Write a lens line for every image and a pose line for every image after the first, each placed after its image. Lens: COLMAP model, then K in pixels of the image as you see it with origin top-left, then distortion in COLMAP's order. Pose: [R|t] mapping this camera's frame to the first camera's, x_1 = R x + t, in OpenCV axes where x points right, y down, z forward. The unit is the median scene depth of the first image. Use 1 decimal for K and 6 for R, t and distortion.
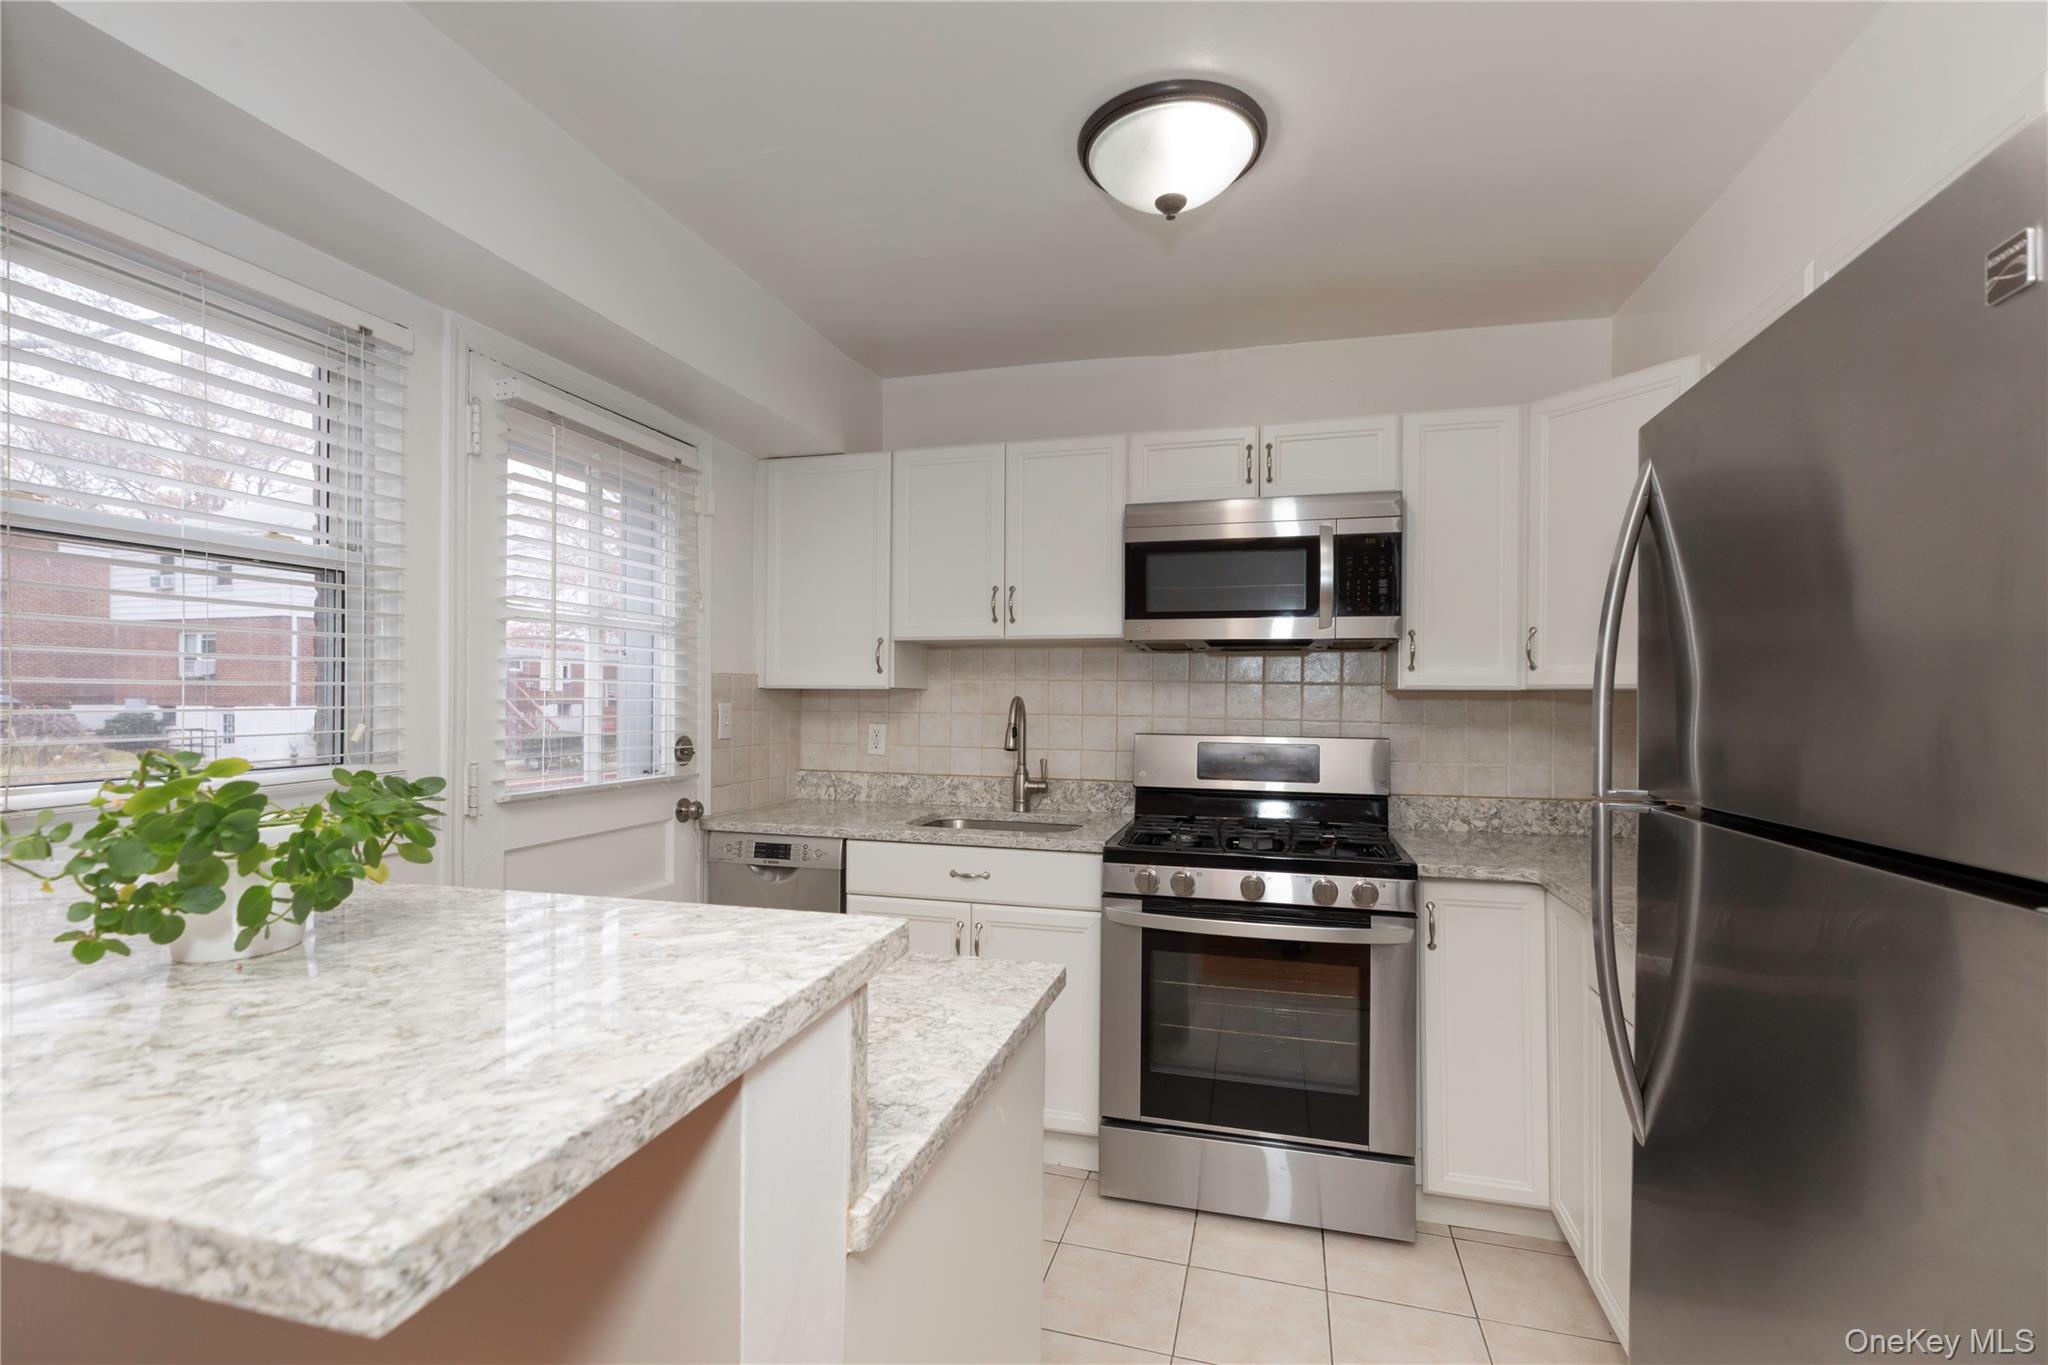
lens RADIAL K [[925.0, 0, 1014.8], [0, 925.0, 688.4], [0, 0, 1]] dist [0.003123, 0.000597]
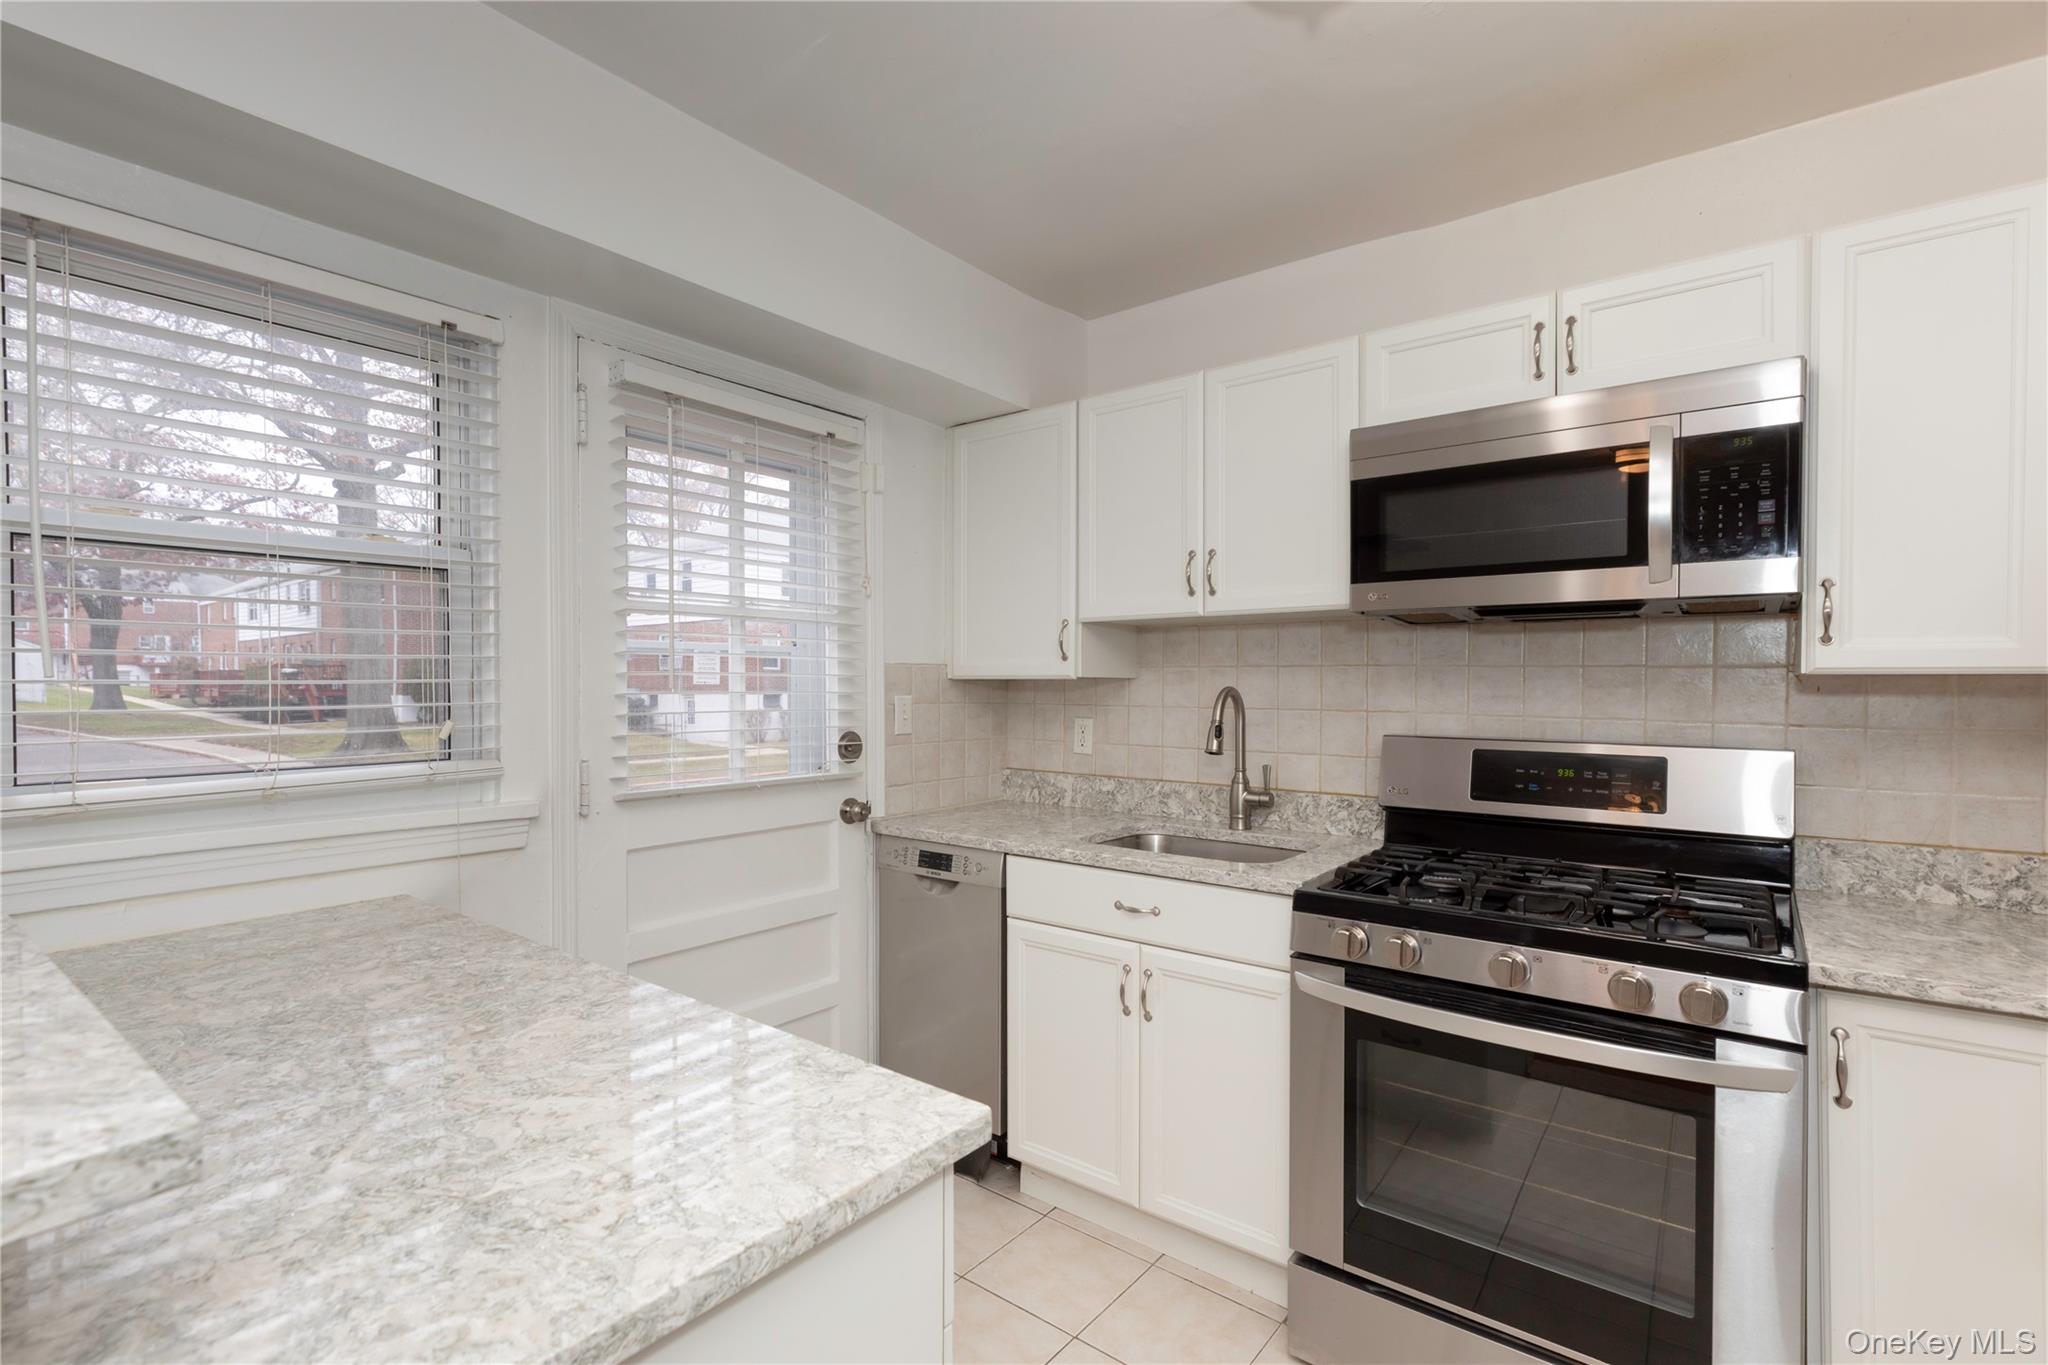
lens RADIAL K [[924.1, 0, 1034.8], [0, 924.1, 685.0], [0, 0, 1]] dist [0.001615, 0.000413]
pose [[0.922694, -0.004810, -0.385504, 0.173080], [0.009594, 0.999899, 0.010486, -0.003053], [0.385415, -0.013374, 0.922647, 0.214160]]
